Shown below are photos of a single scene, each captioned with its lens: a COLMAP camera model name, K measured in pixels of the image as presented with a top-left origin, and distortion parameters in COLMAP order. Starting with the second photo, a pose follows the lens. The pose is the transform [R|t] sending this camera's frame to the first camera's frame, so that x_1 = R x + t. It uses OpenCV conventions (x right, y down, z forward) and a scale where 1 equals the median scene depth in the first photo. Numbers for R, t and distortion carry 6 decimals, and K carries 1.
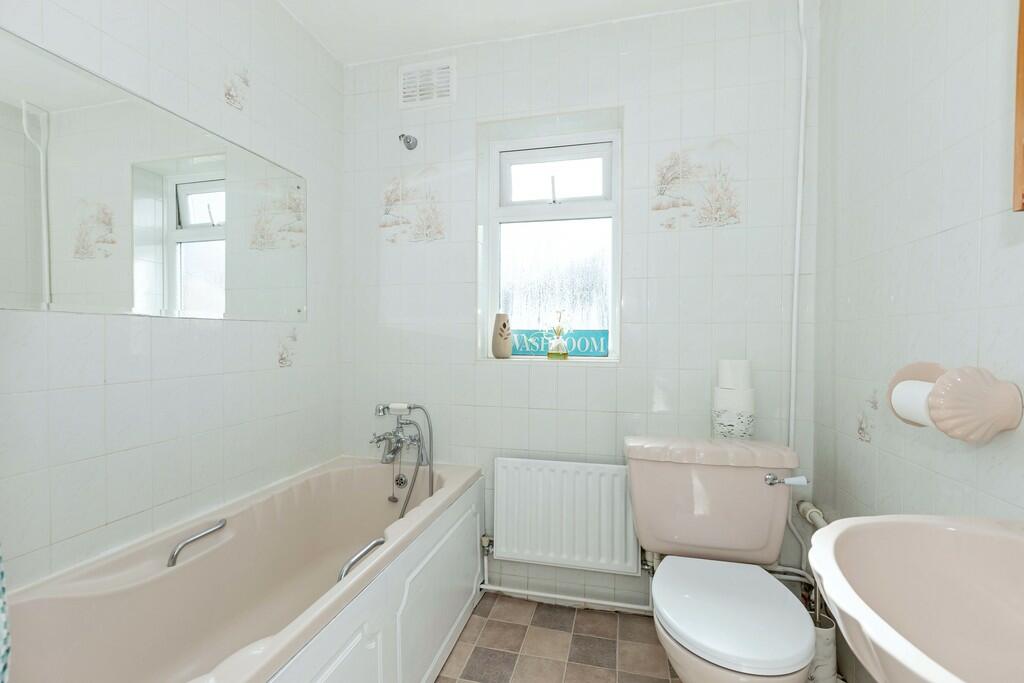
lens RADIAL K [[460.1, 0, 510.6], [0, 460.1, 338.7], [0, 0, 1]] dist [-0.001205, 0.000249]
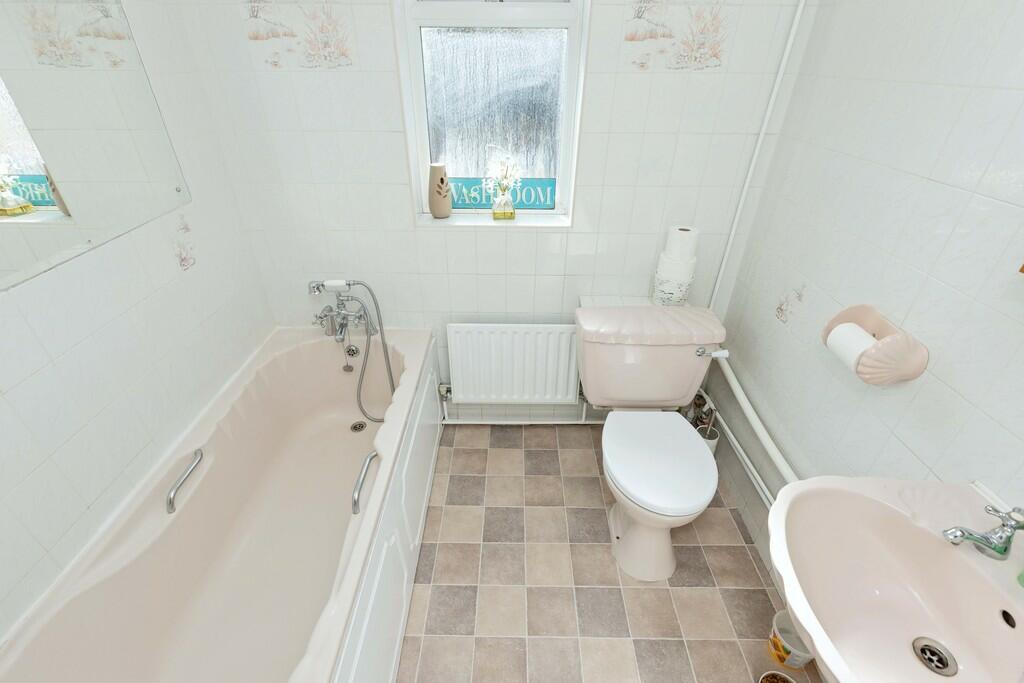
lens RADIAL K [[460.1, 0, 510.0], [0, 460.1, 340.0], [0, 0, 1]] dist [-0.001205, 0.000249]
pose [[0.973266, -0.119309, 0.196262, -0.102275], [-0.003753, 0.846123, 0.532974, -0.255935], [-0.229650, -0.519462, 0.823055, 0.114526]]
